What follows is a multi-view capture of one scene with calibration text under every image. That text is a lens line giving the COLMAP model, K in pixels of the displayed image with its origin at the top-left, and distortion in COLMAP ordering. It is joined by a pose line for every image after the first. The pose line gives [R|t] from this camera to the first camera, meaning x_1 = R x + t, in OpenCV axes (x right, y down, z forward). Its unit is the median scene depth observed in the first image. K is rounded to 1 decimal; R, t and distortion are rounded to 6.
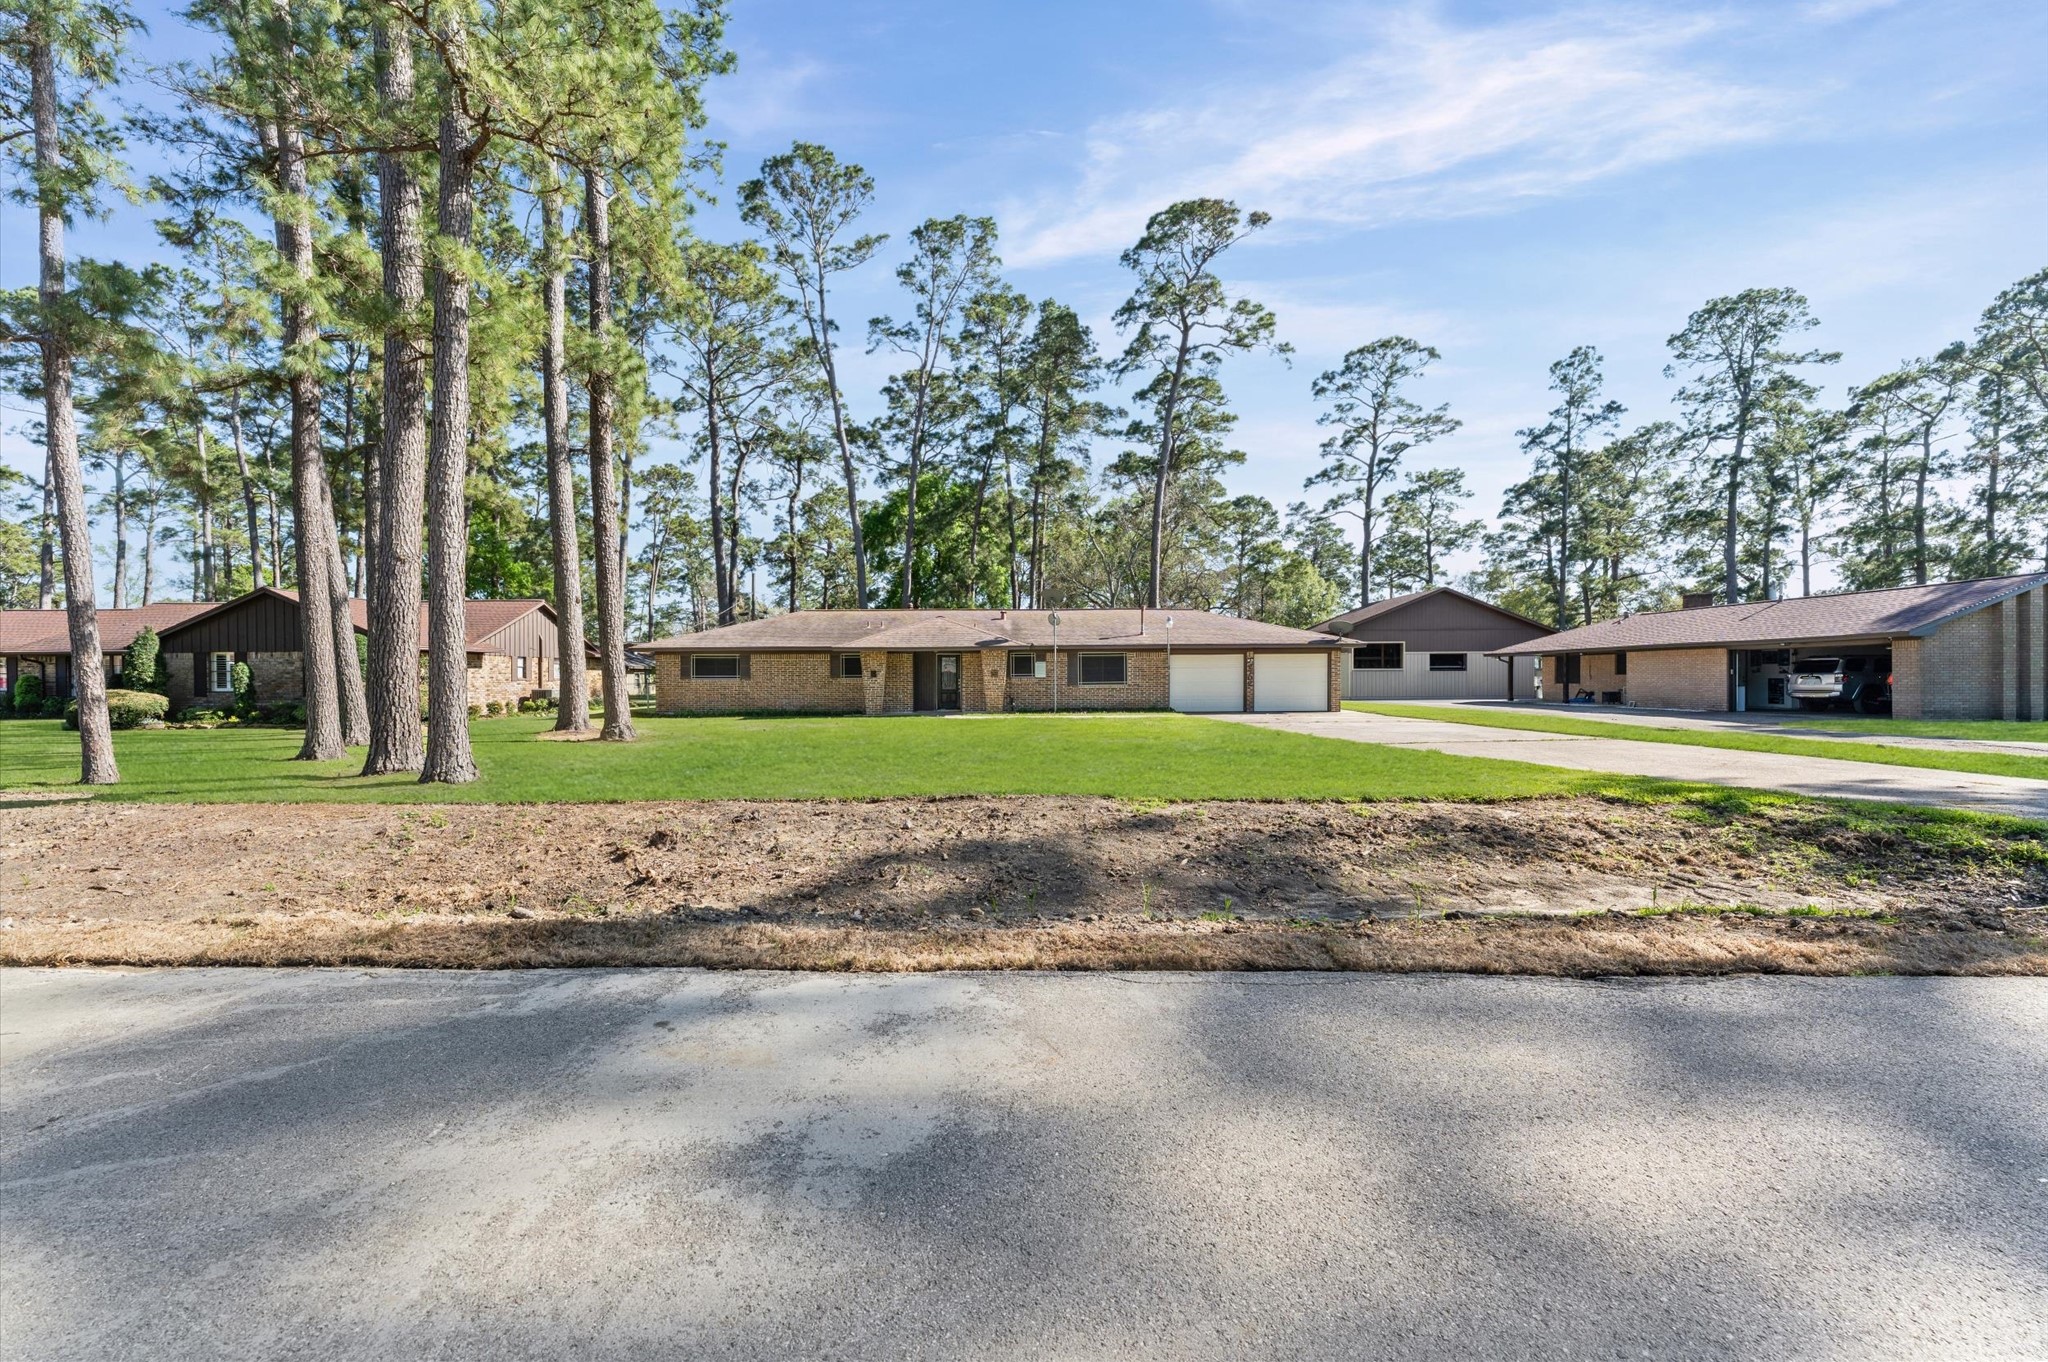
lens RADIAL K [[825.8, 0, 1018.4], [0, 825.8, 663.7], [0, 0, 1]] dist [0.001098, 0.000130]
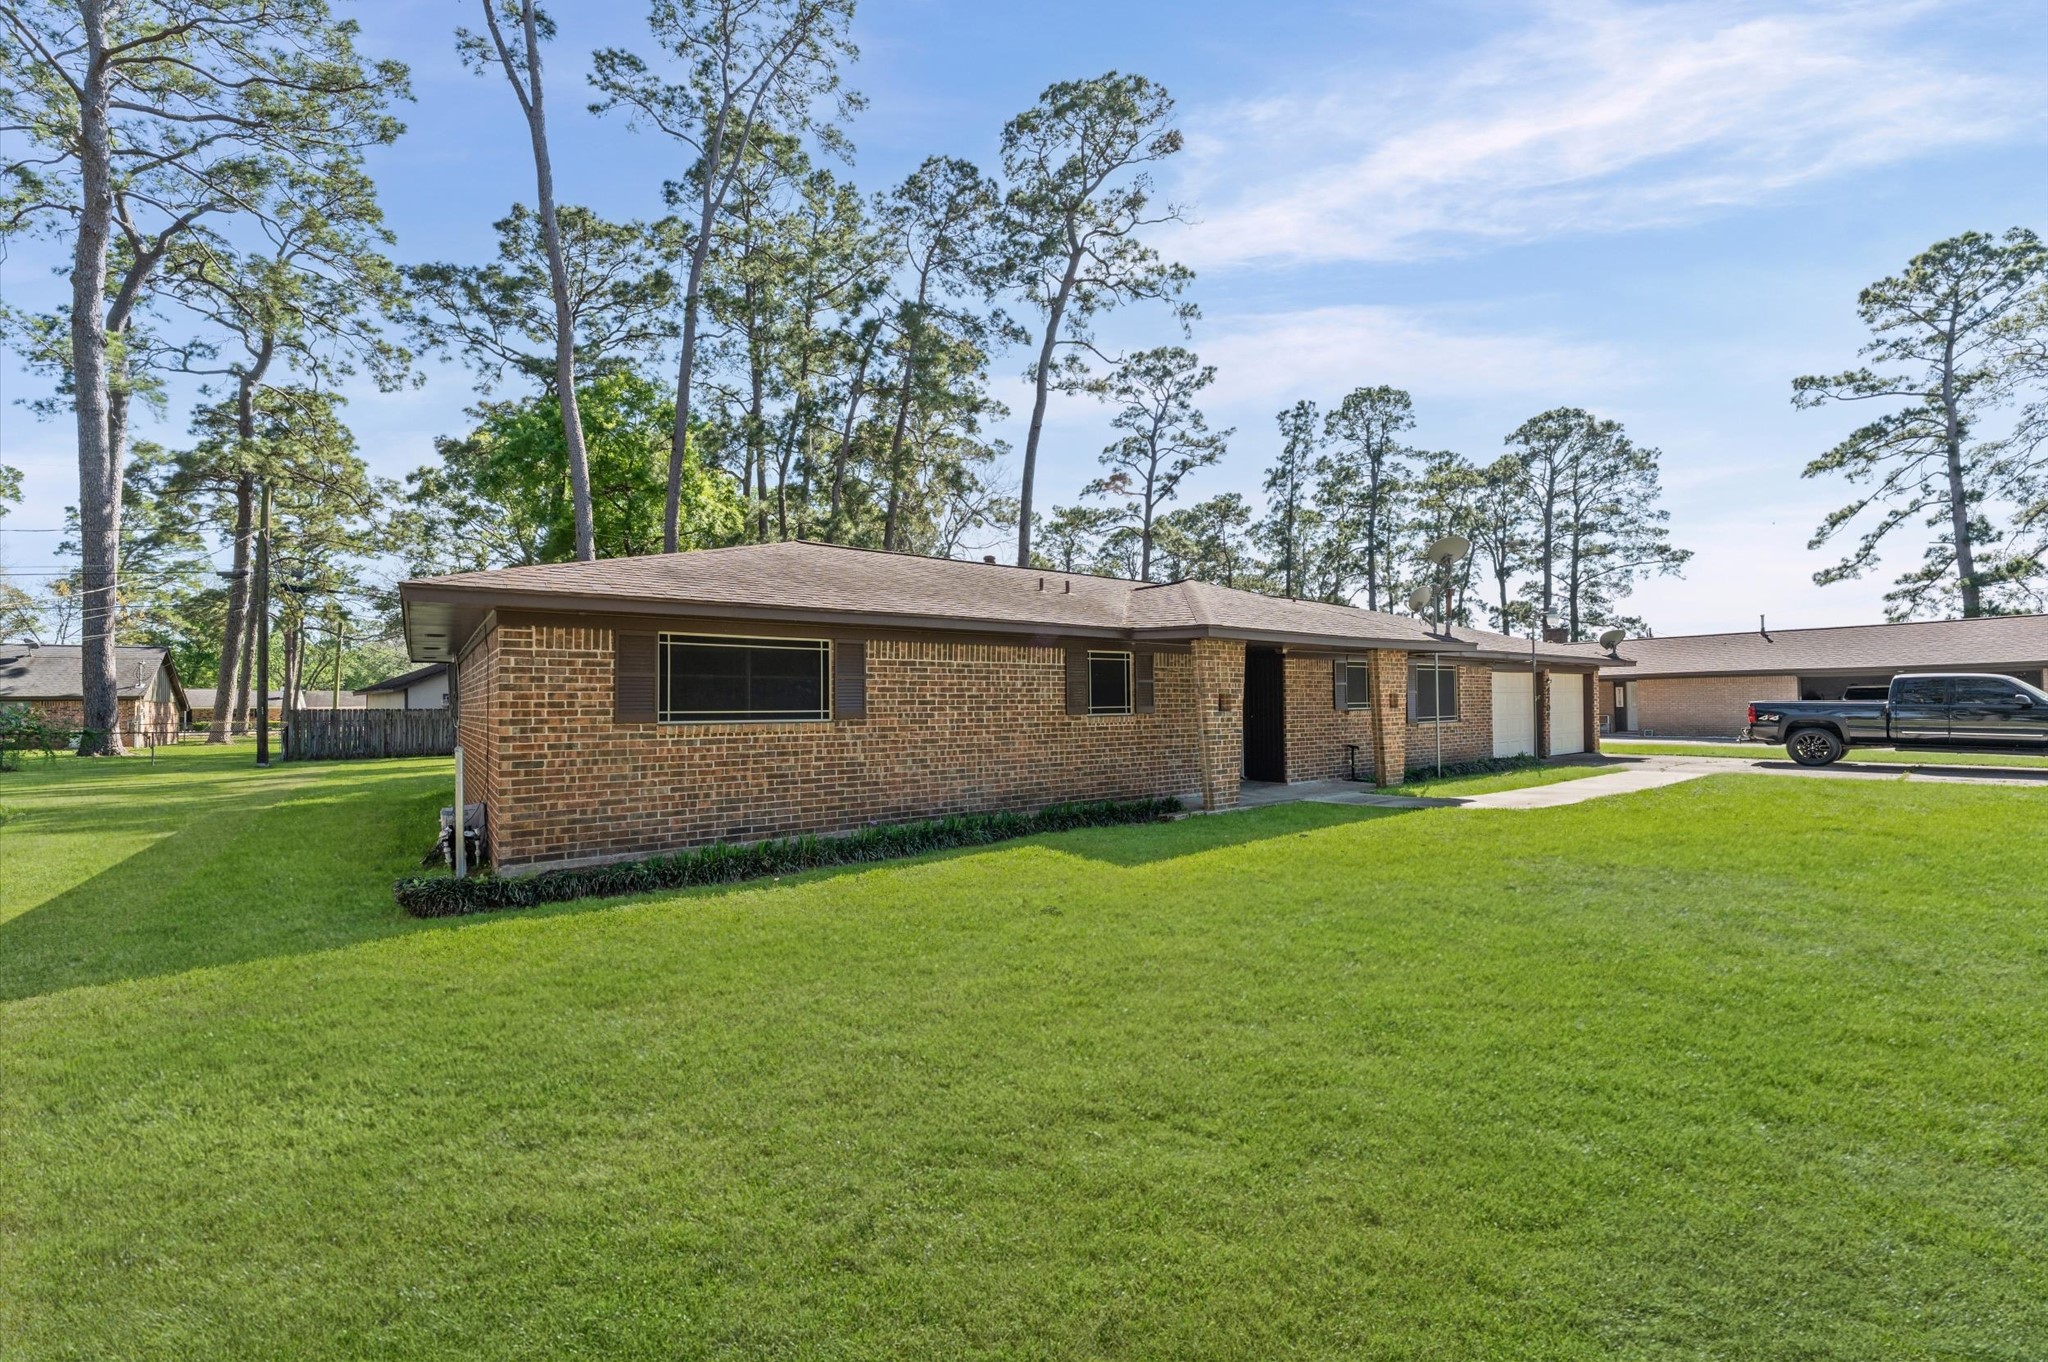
lens RADIAL K [[802.5, 0, 1029.7], [0, 802.5, 717.8], [0, 0, 1]] dist [-0.013660, 0.000044]
pose [[0.797462, -0.012348, 0.603243, -0.229207], [-0.002303, 0.999721, 0.023509, 0.005333], [-0.603365, -0.020137, 0.797211, 0.364139]]
